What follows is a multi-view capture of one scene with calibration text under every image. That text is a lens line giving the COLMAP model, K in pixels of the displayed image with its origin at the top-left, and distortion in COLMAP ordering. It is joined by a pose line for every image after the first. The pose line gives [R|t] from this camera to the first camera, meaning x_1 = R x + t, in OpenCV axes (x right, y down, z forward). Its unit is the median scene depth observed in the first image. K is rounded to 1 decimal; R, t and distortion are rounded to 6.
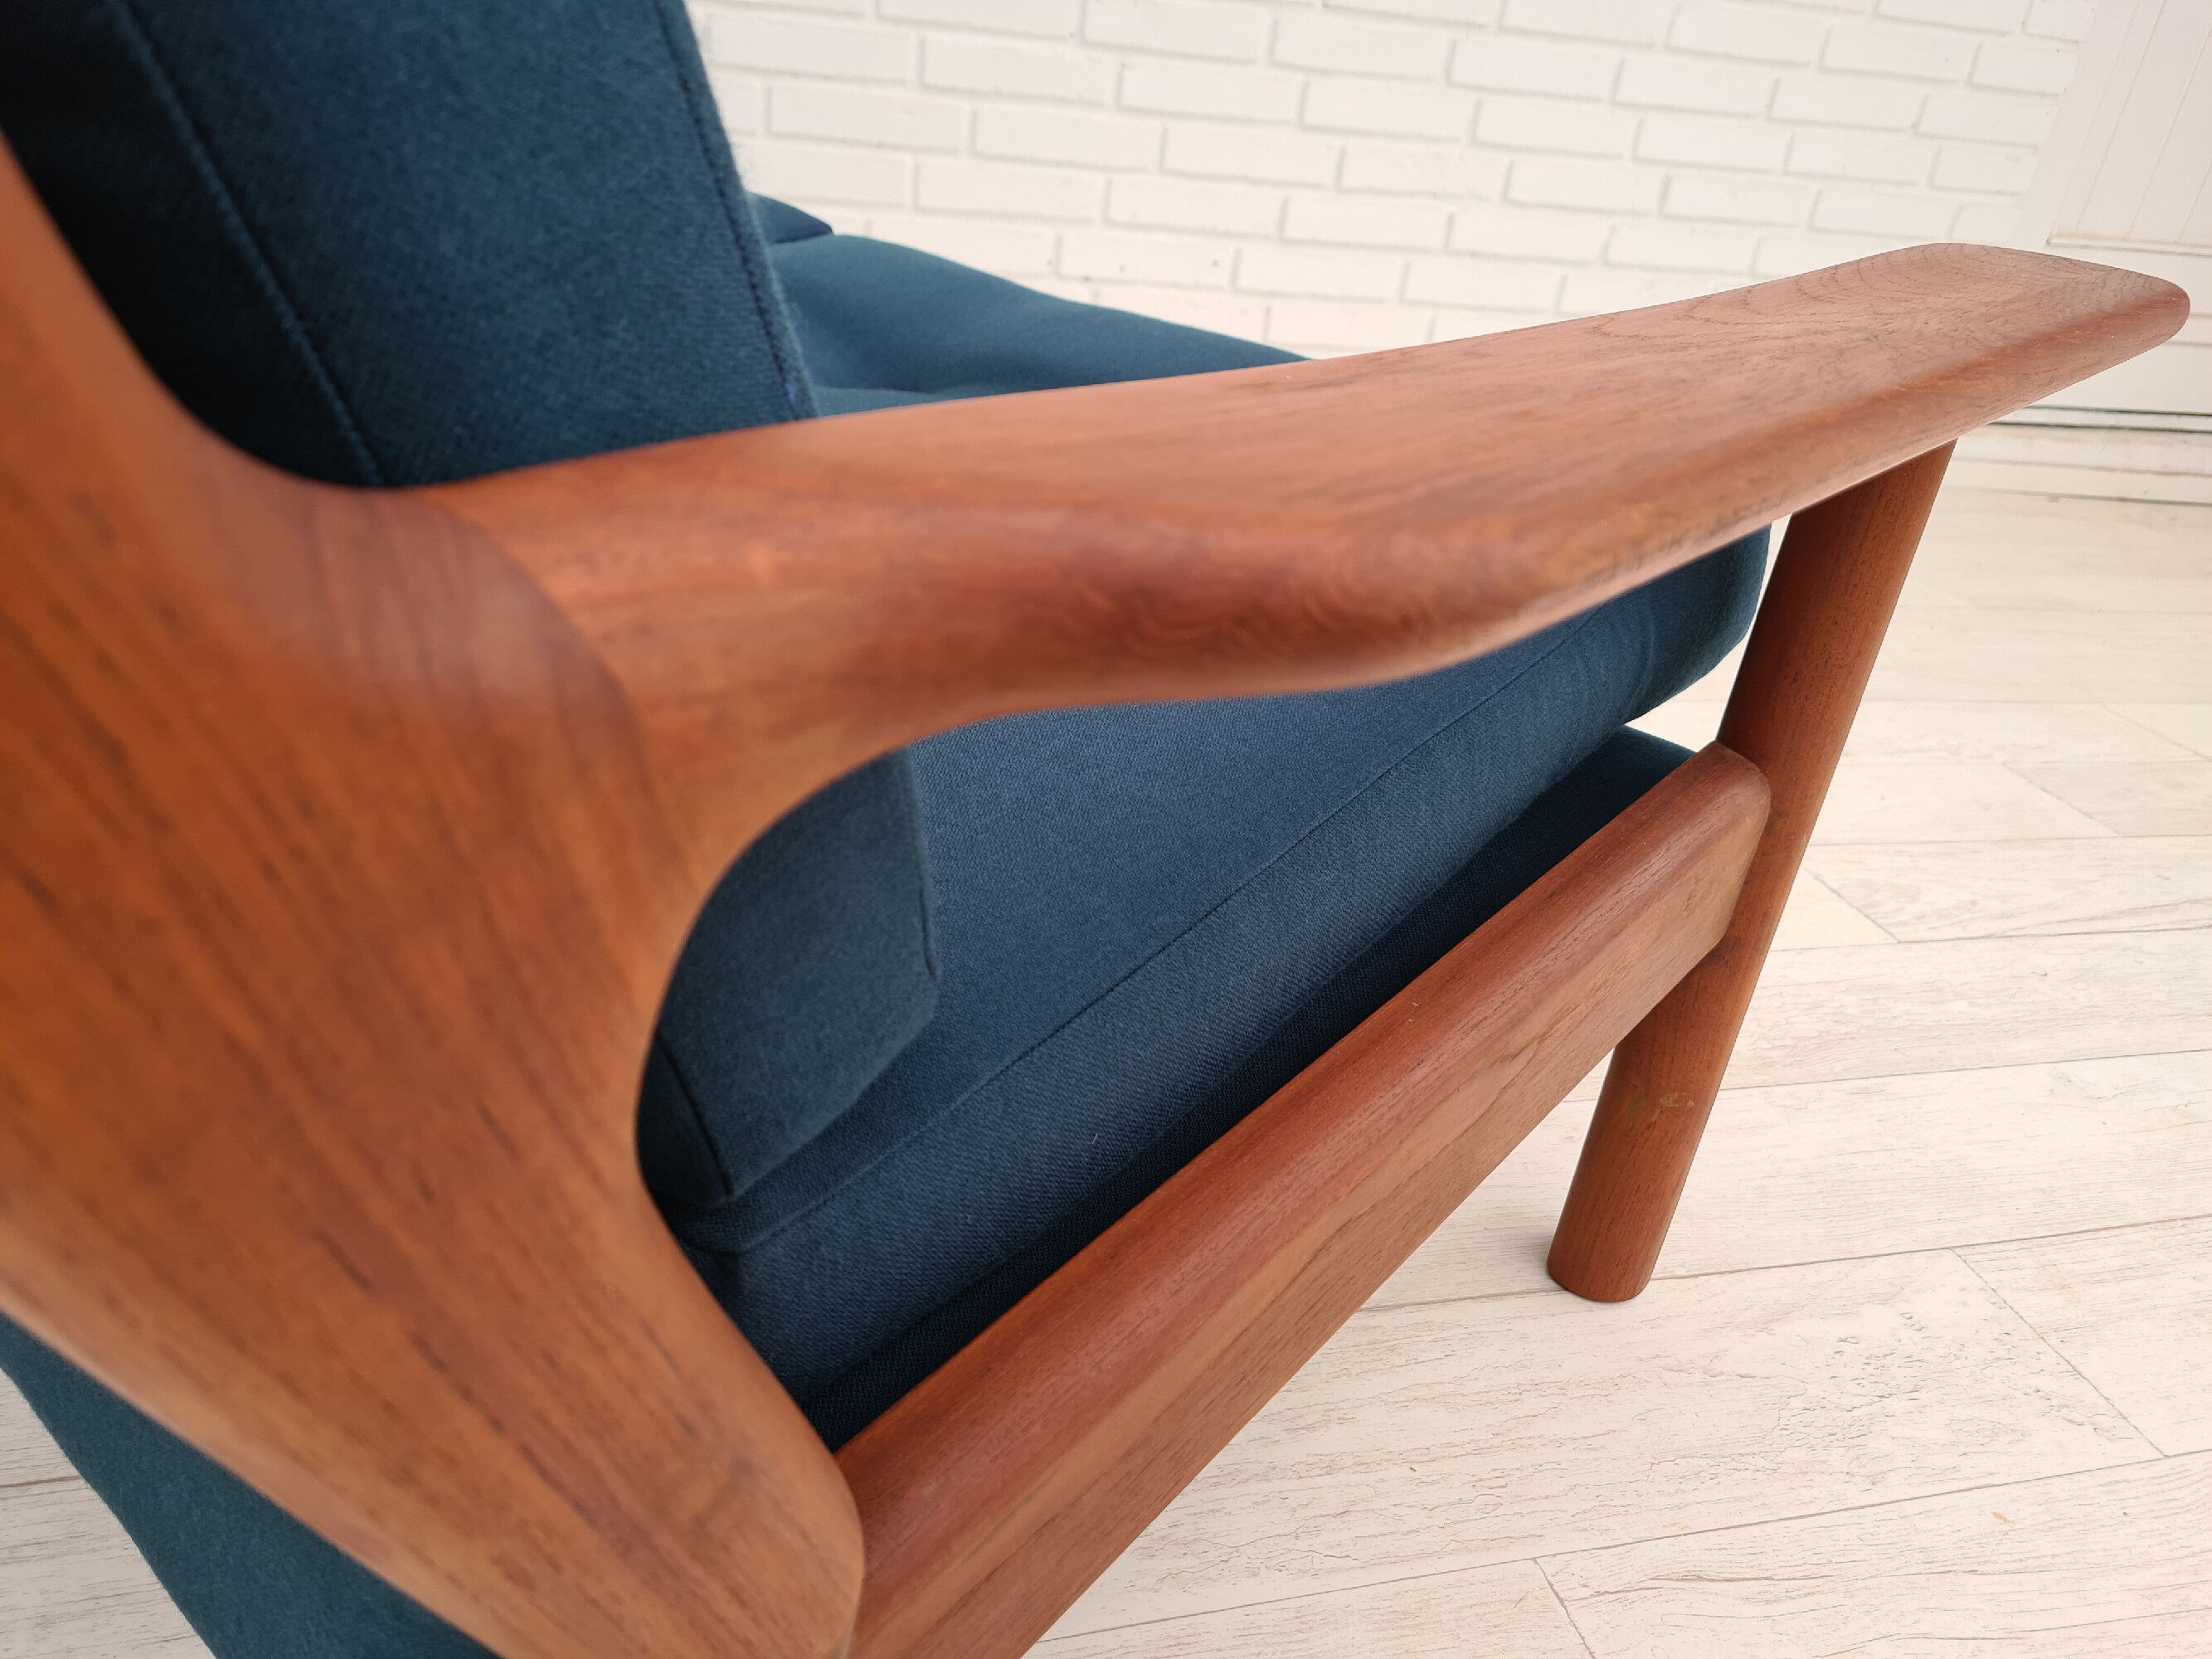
lens RADIAL K [[1669.6, 0, 1068.0], [0, 1669.6, 839.9], [0, 0, 1]] dist [0.037672, -0.001367]
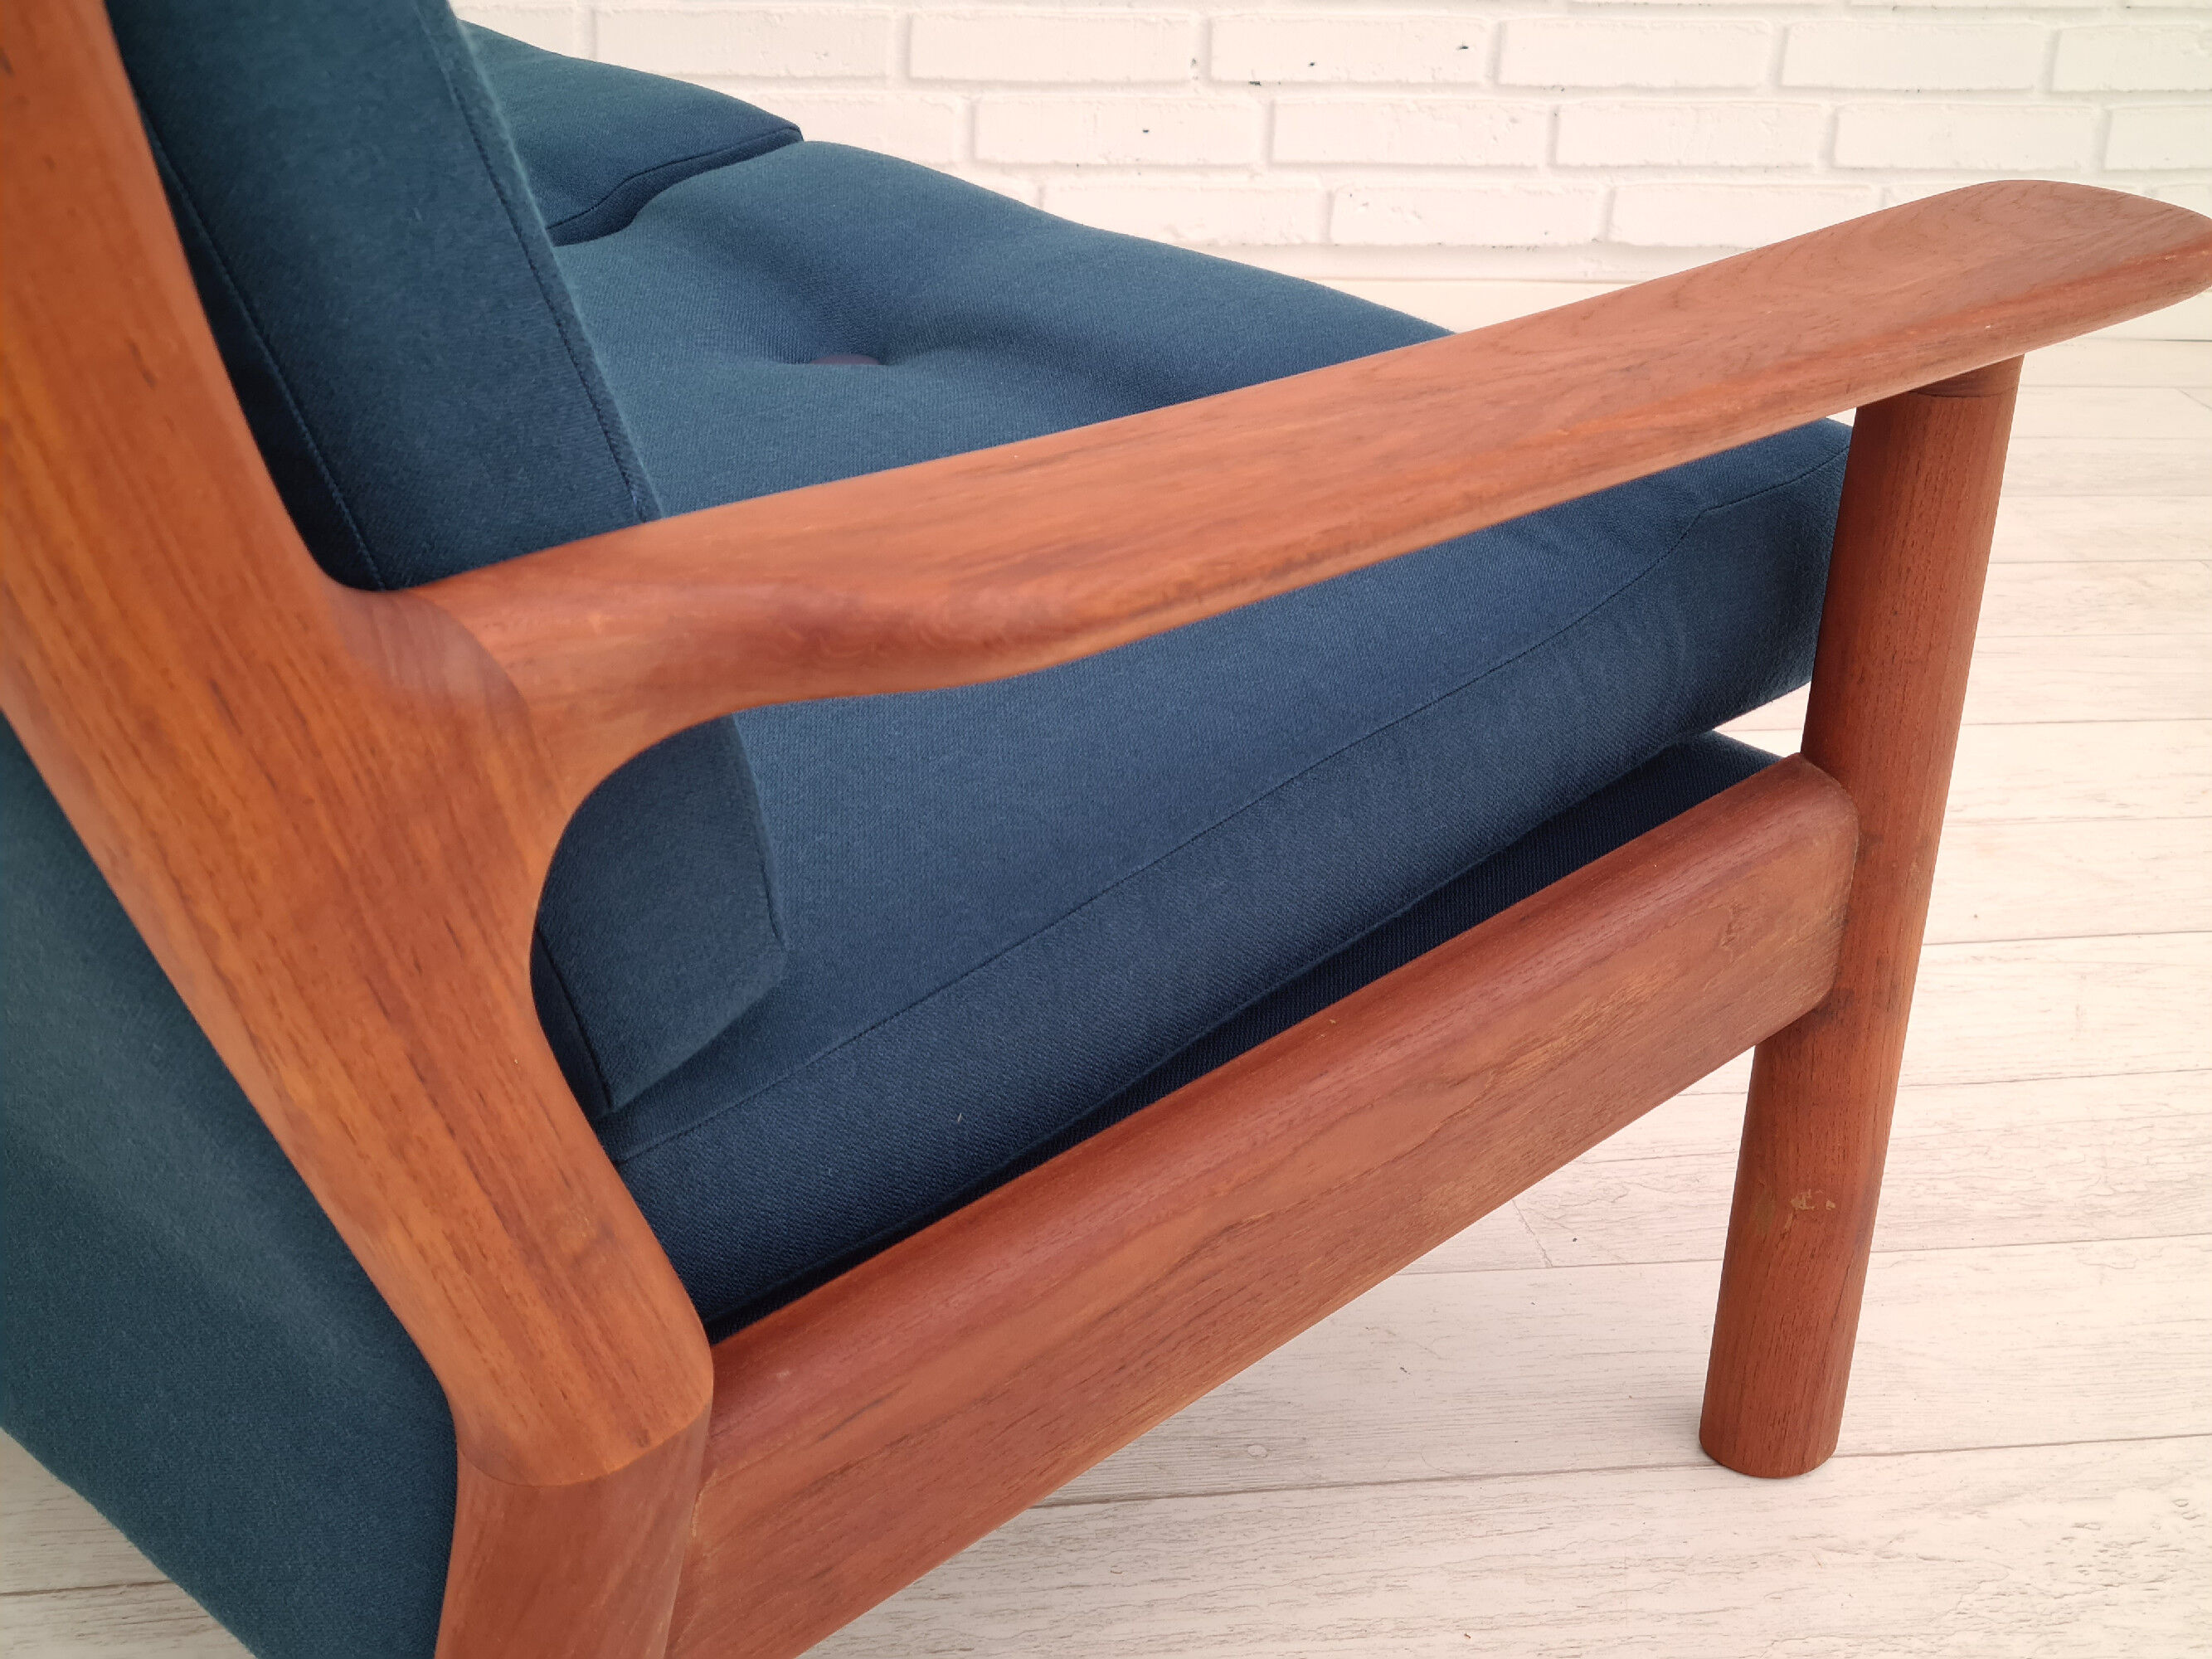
lens RADIAL K [[3337.8, 0, 1106.0], [0, 3337.8, 829.5], [0, 0, 1]] dist [0.082493, -0.019532]
pose [[0.995349, -0.023671, -0.093386, 0.390904], [0.017391, 0.997568, -0.067498, 0.174194], [0.094757, 0.065560, 0.993339, -1.411498]]
